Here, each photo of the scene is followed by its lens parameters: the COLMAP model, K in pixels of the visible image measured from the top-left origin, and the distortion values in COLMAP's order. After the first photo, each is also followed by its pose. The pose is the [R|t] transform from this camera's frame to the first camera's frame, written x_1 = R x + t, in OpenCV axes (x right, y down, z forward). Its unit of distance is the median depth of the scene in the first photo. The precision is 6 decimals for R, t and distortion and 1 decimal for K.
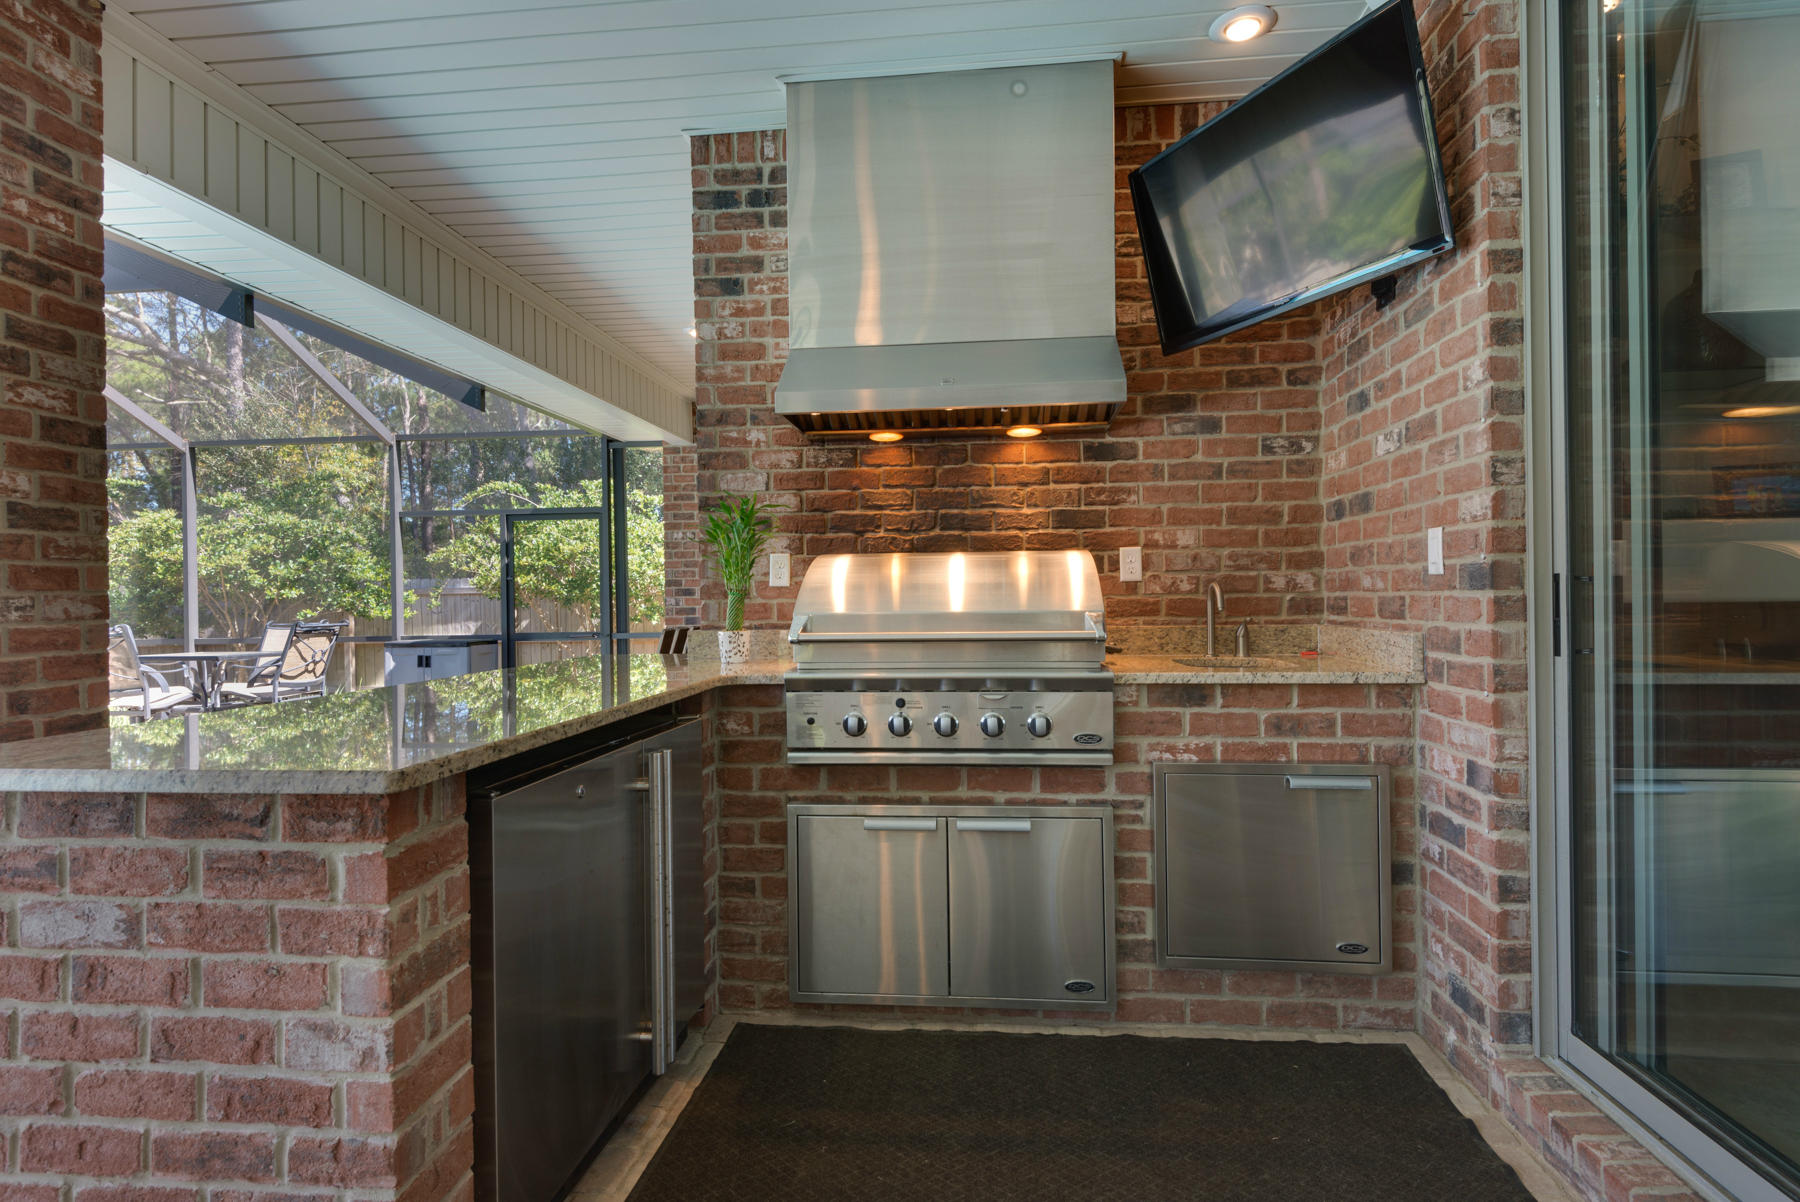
lens RADIAL K [[899.5, 0, 900.3], [0, 899.5, 598.5], [0, 0, 1]] dist [0.010992, -0.005039]
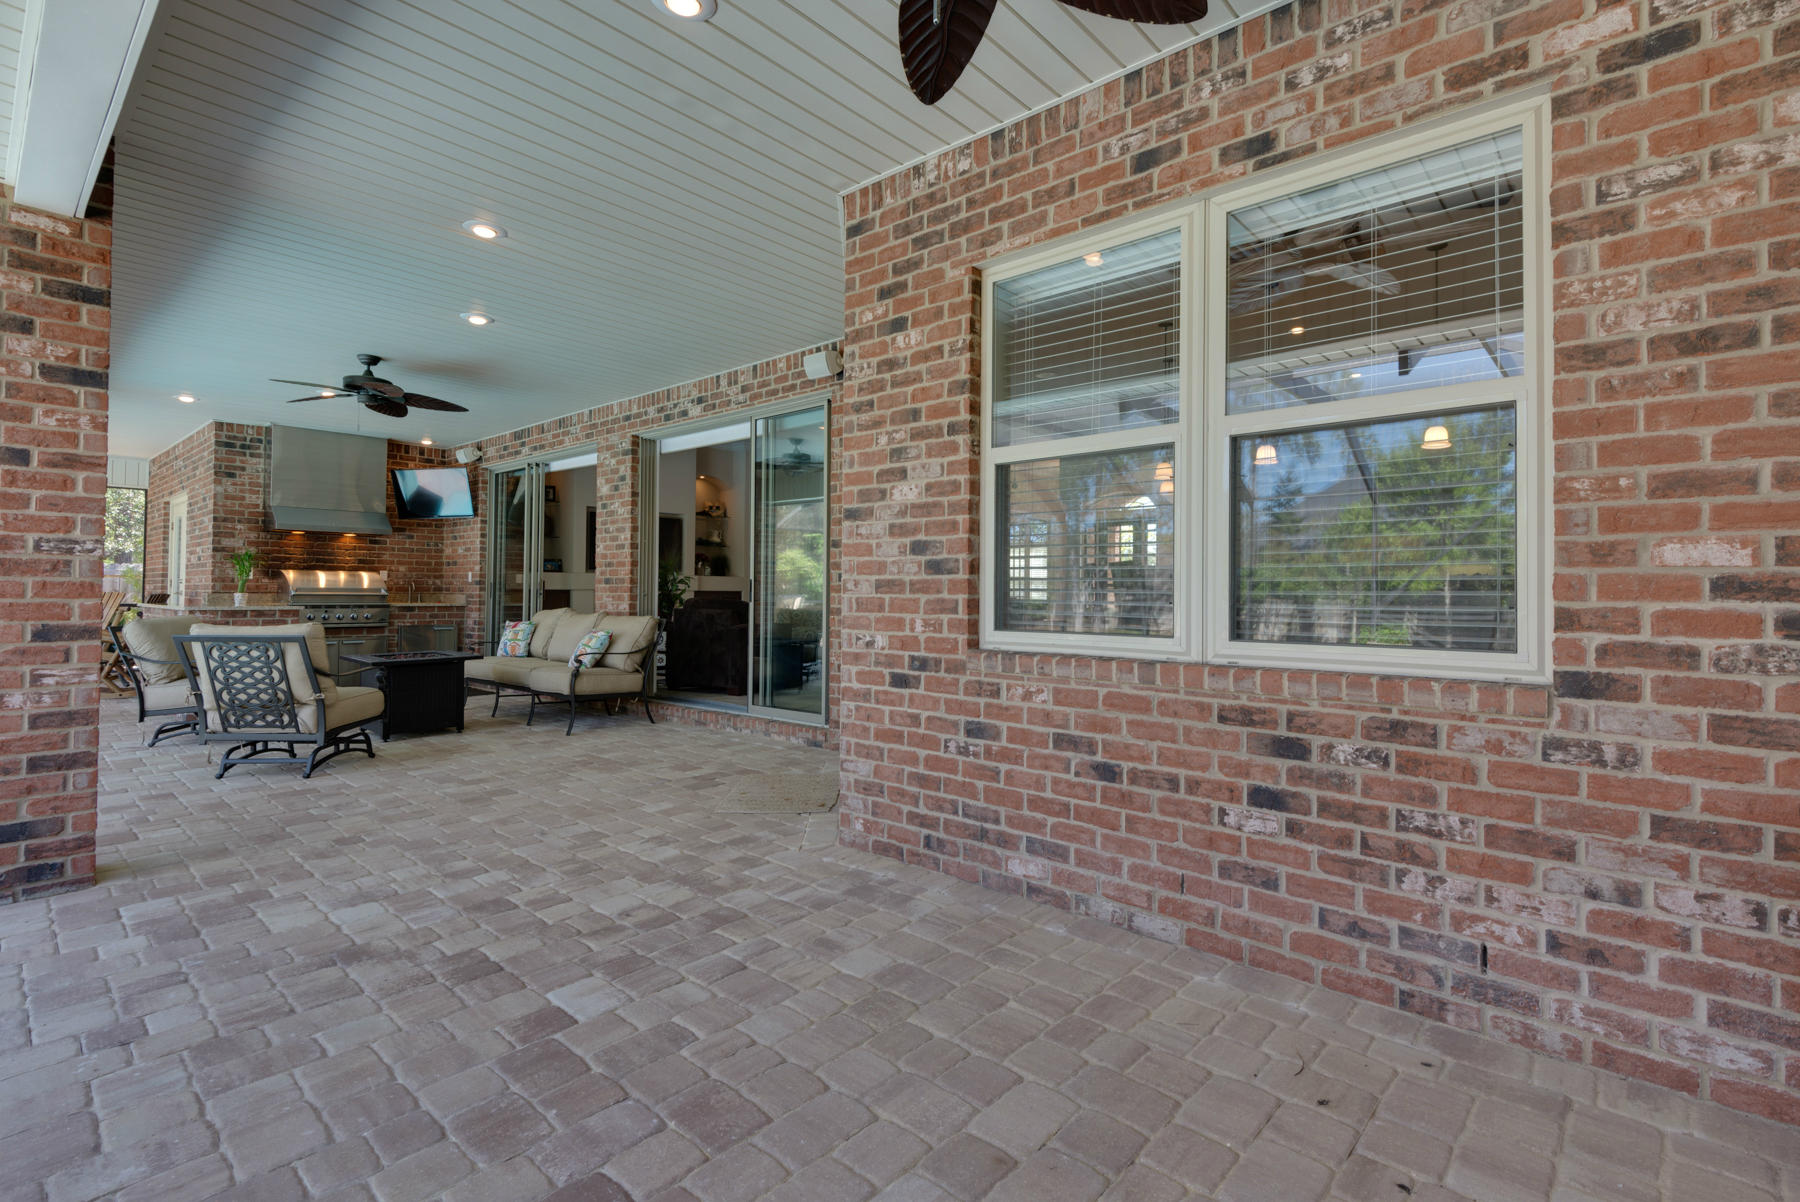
lens RADIAL K [[847.1, 0, 962.9], [0, 847.1, 576.7], [0, 0, 1]] dist [0.003968, -0.000195]
pose [[0.543257, 0.036018, 0.838794, -1.341328], [-0.013233, 0.999323, -0.034340, 0.049875], [-0.839462, 0.007556, 0.543365, -2.778856]]
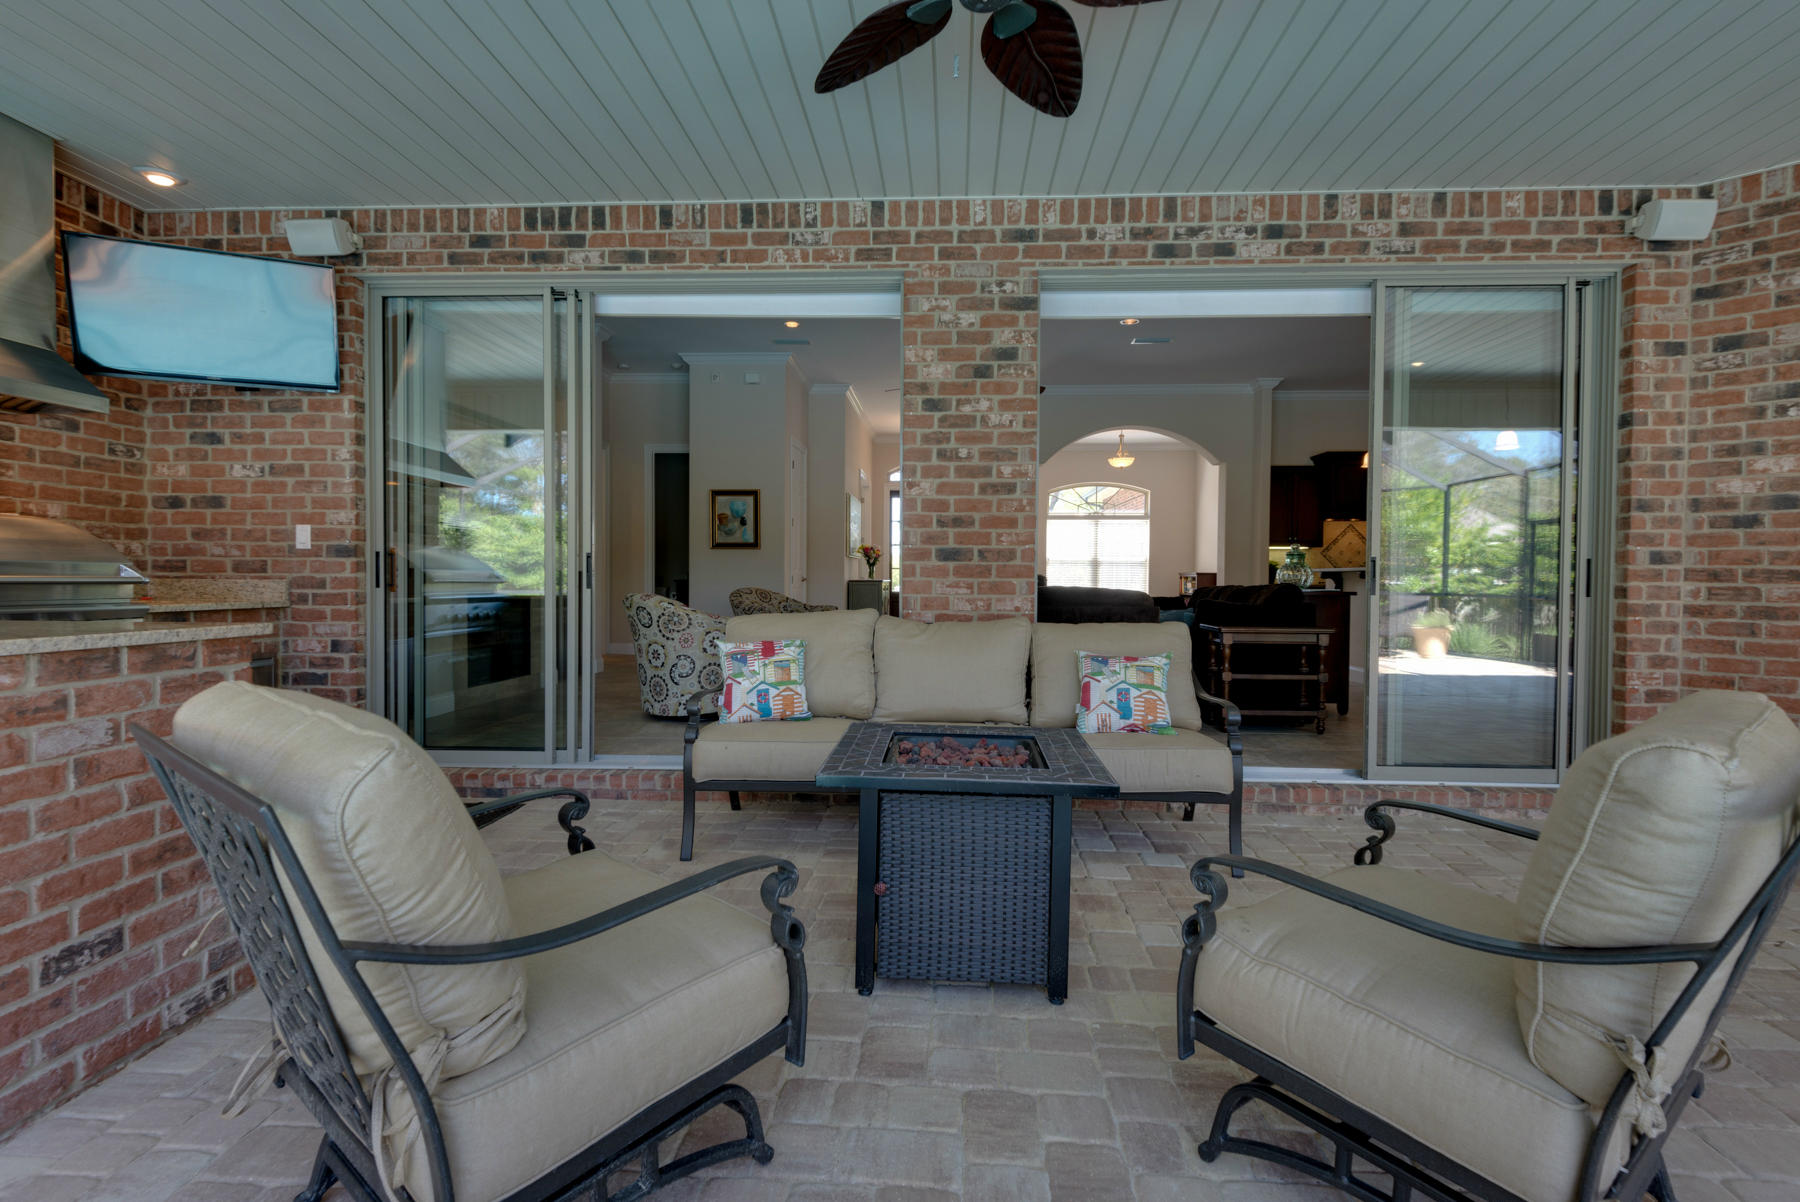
lens RADIAL K [[899.5, 0, 929.2], [0, 899.5, 585.5], [0, 0, 1]] dist [0.010992, -0.005039]
pose [[-0.064817, 0.003236, 0.997892, -1.119631], [-0.005454, 0.999979, -0.003597, 0.039938], [-0.997882, -0.005676, -0.064798, -0.165404]]
